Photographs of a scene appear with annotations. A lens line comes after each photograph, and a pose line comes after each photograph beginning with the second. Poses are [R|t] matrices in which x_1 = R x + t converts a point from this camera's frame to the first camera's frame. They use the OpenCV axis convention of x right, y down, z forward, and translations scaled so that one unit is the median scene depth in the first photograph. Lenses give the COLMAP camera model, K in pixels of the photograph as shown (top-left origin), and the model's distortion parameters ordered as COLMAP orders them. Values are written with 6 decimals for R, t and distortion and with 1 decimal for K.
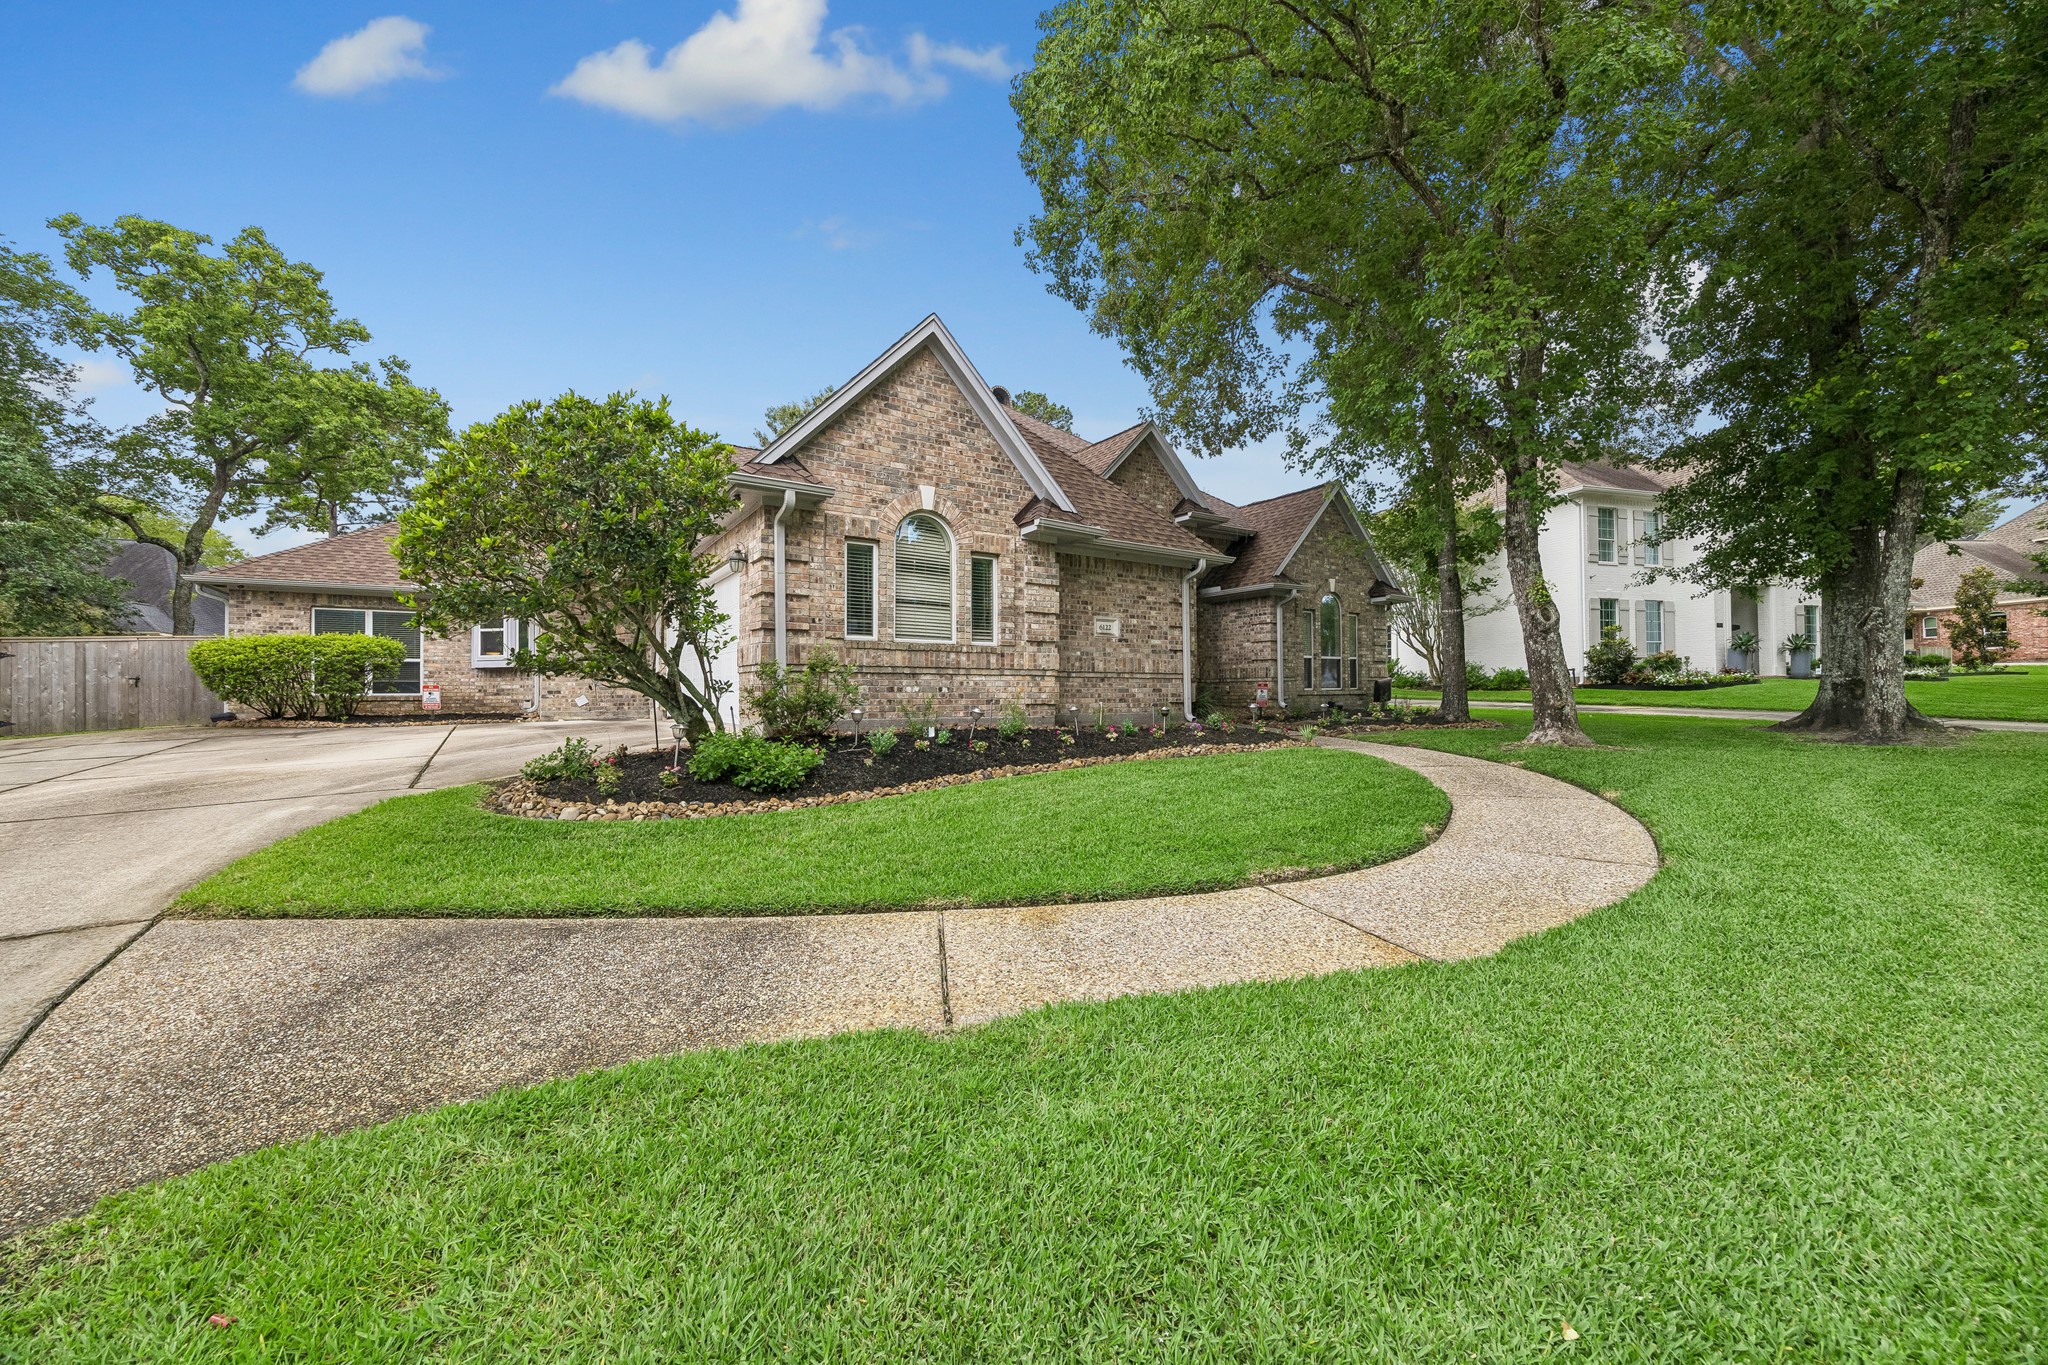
lens RADIAL K [[809.6, 0, 1021.9], [0, 809.6, 675.6], [0, 0, 1]] dist [0.002119, 0.000092]
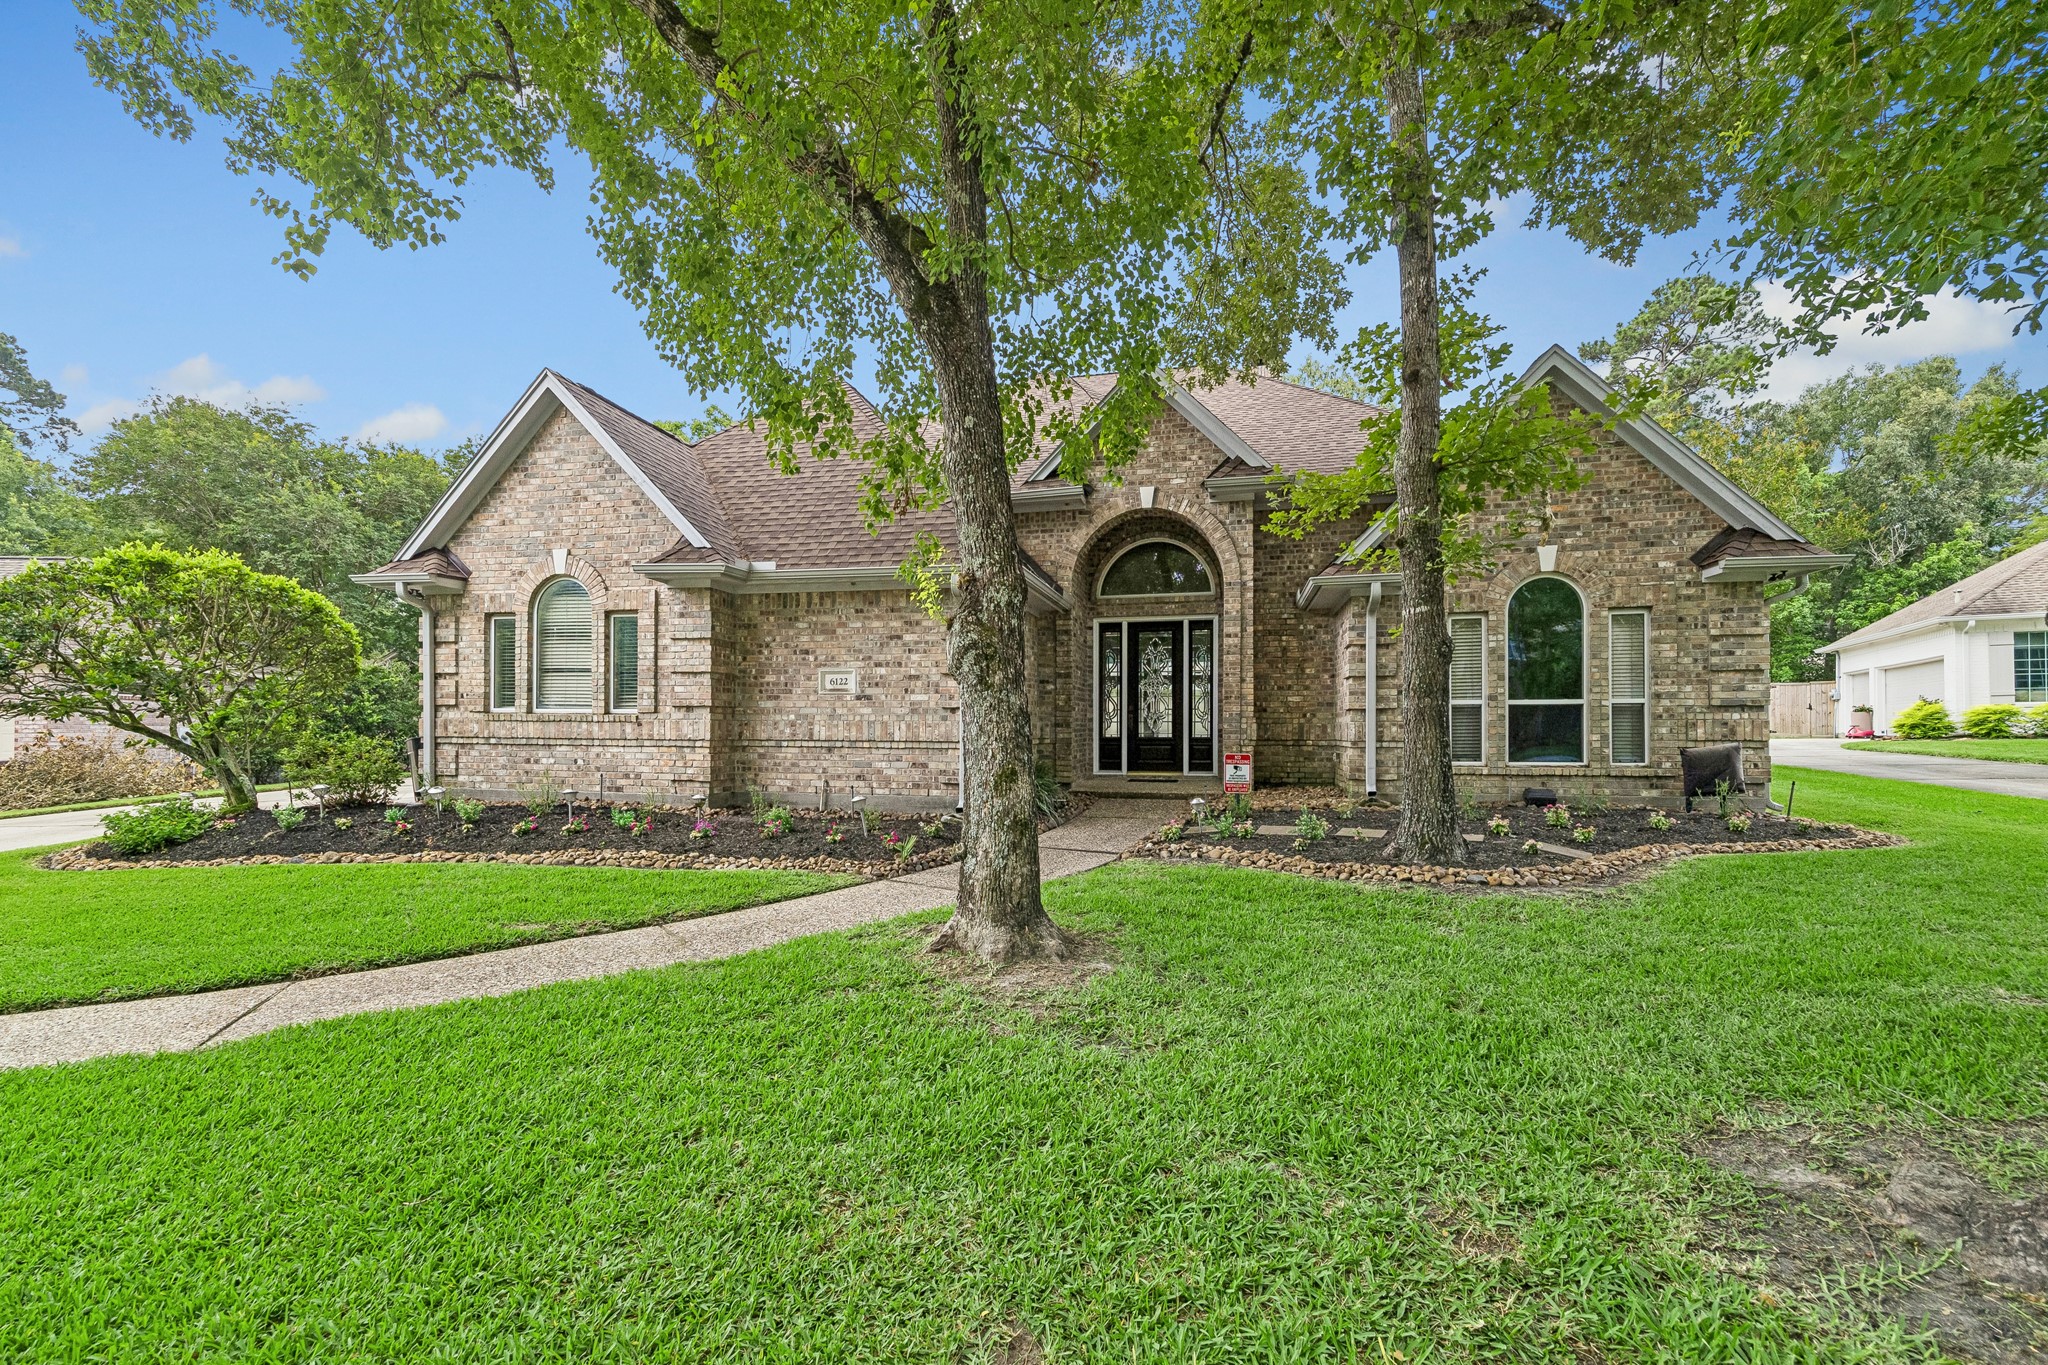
lens RADIAL K [[809.6, 0, 1023.5], [0, 809.6, 702.1], [0, 0, 1]] dist [0.002119, 0.000092]
pose [[0.682118, -0.003899, -0.731232, 0.928155], [0.012408, 0.999904, 0.006243, -0.050540], [0.731137, -0.013332, 0.682100, 0.721557]]
